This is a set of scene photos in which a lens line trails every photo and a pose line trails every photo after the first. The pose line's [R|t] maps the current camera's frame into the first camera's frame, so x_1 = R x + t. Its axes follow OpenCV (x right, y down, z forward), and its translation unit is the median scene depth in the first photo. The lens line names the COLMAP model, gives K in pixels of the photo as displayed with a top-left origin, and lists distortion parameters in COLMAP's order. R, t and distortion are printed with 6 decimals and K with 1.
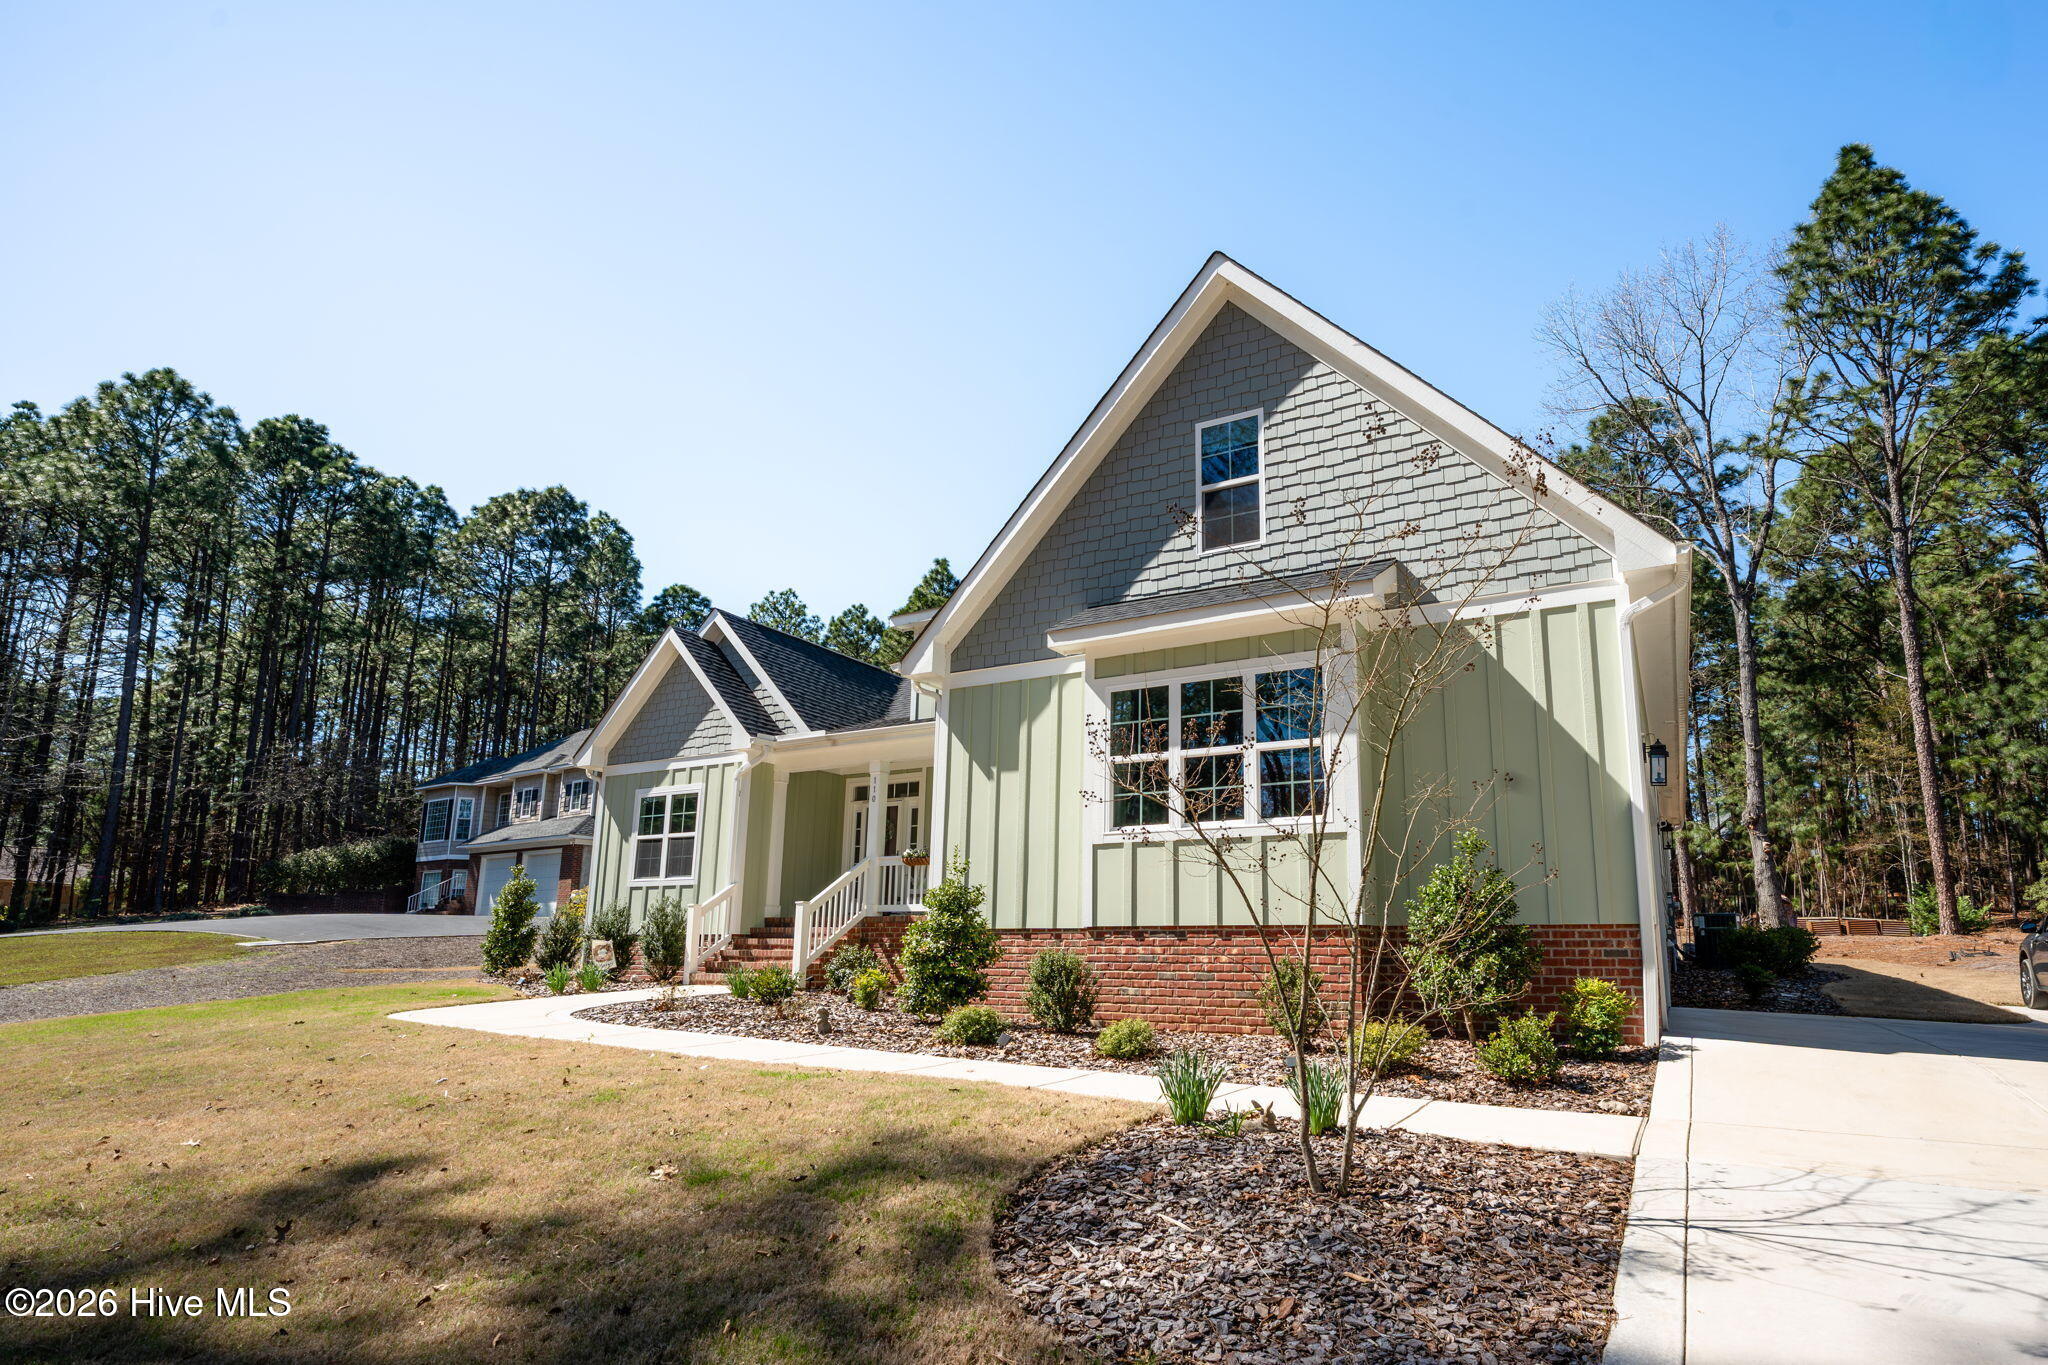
lens RADIAL K [[1063.7, 0, 1102.2], [0, 1063.7, 747.7], [0, 0, 1]] dist [-0.003244, -0.000438]
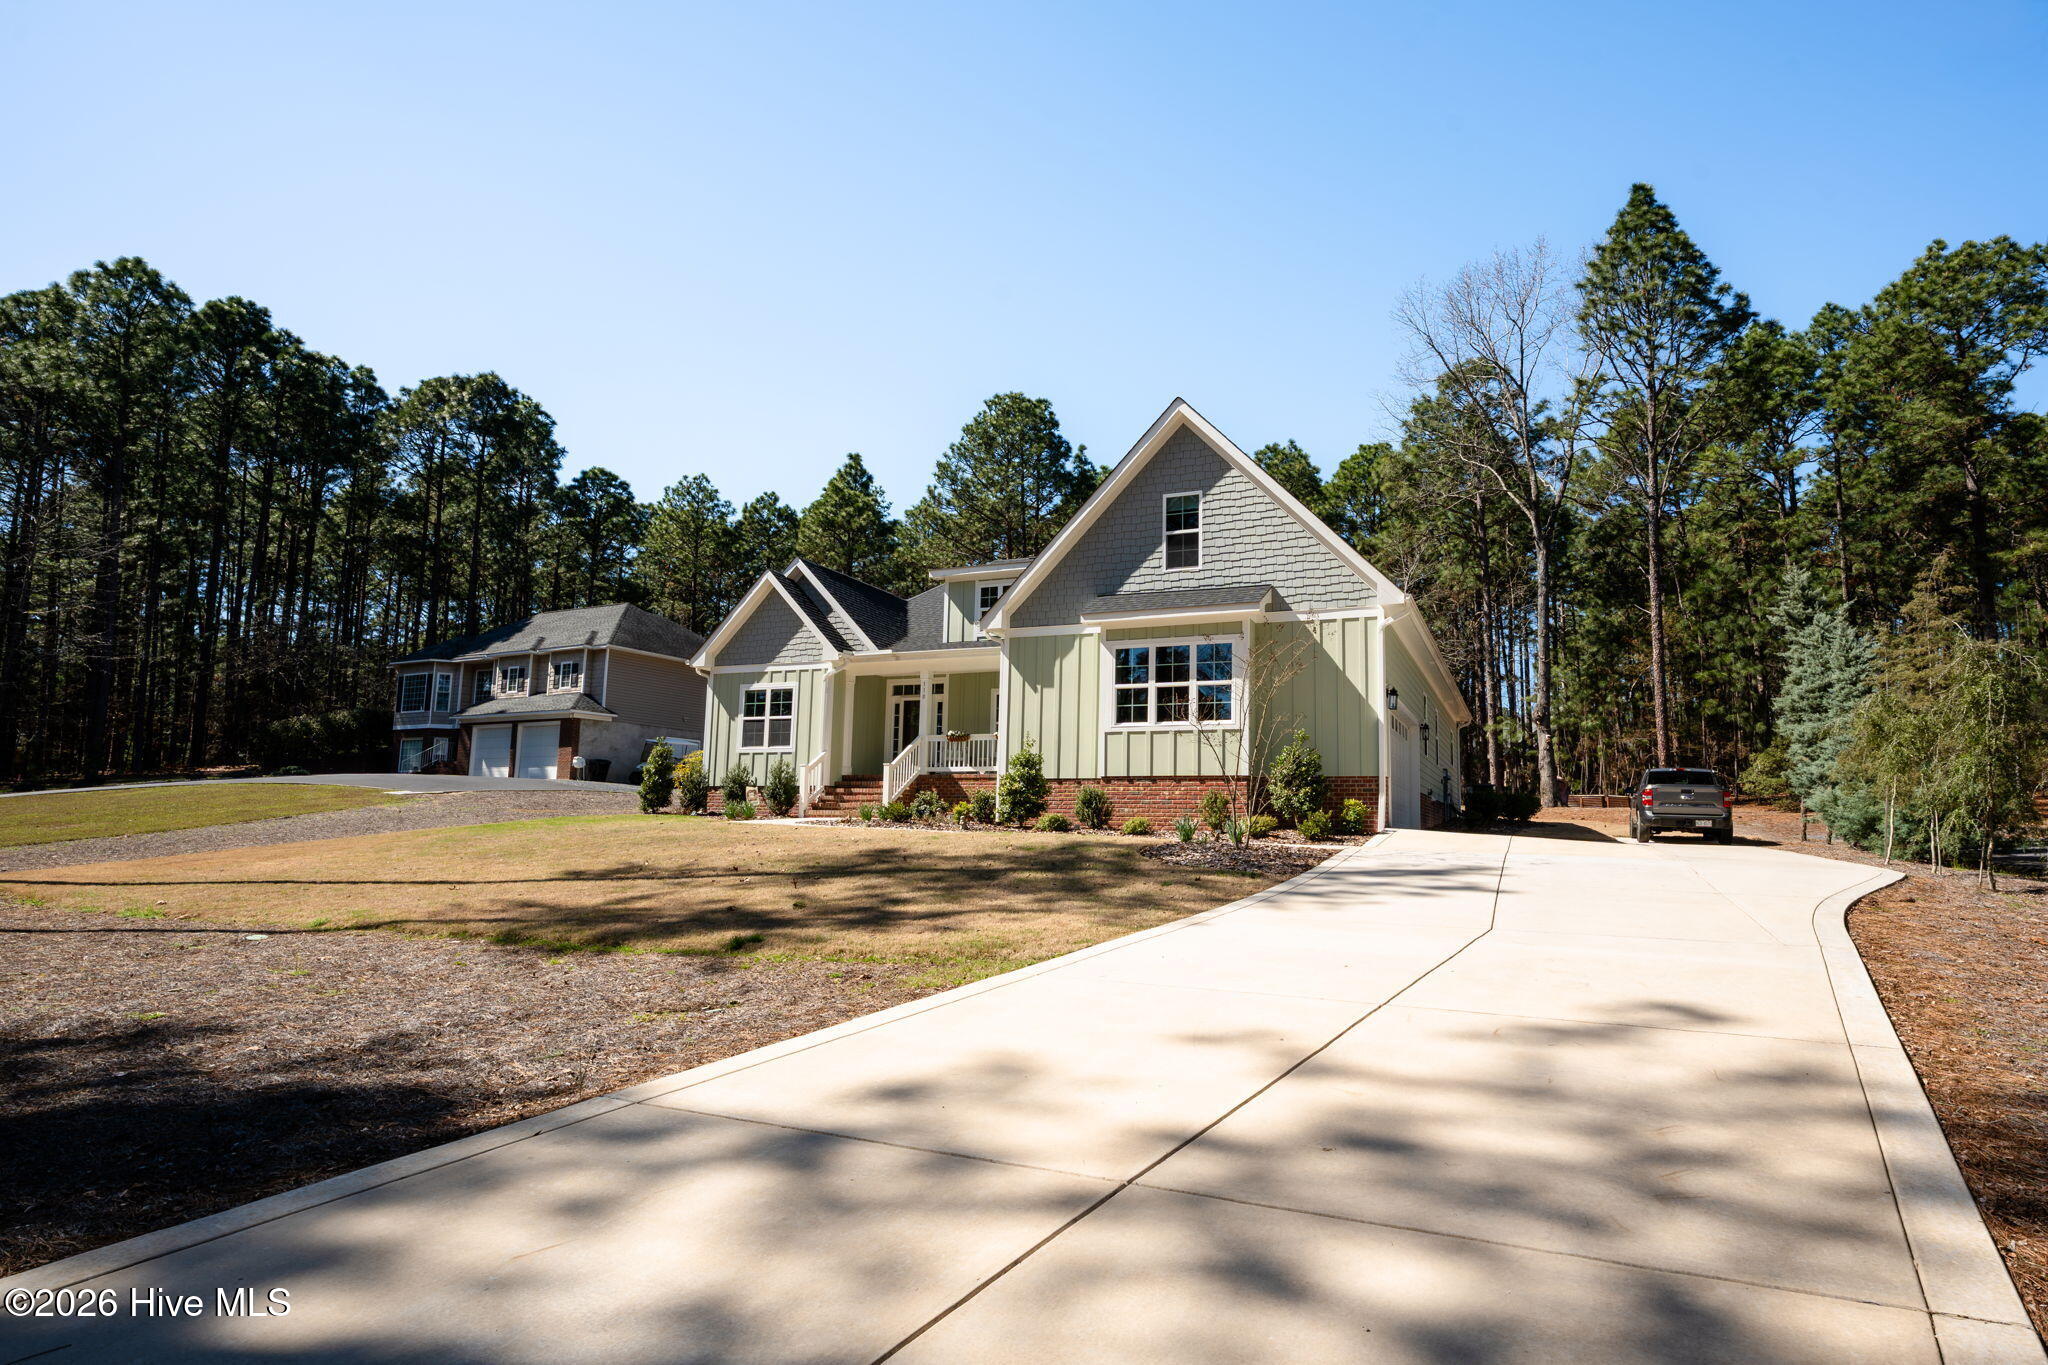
lens RADIAL K [[1077.9, 0, 1070.4], [0, 1077.9, 684.3], [0, 0, 1]] dist [-0.004177, -0.000383]
pose [[0.995646, 0.022690, 0.090416, -0.136464], [-0.027559, 0.998216, 0.052974, -0.050941], [-0.089052, -0.055235, 0.994494, -0.484088]]
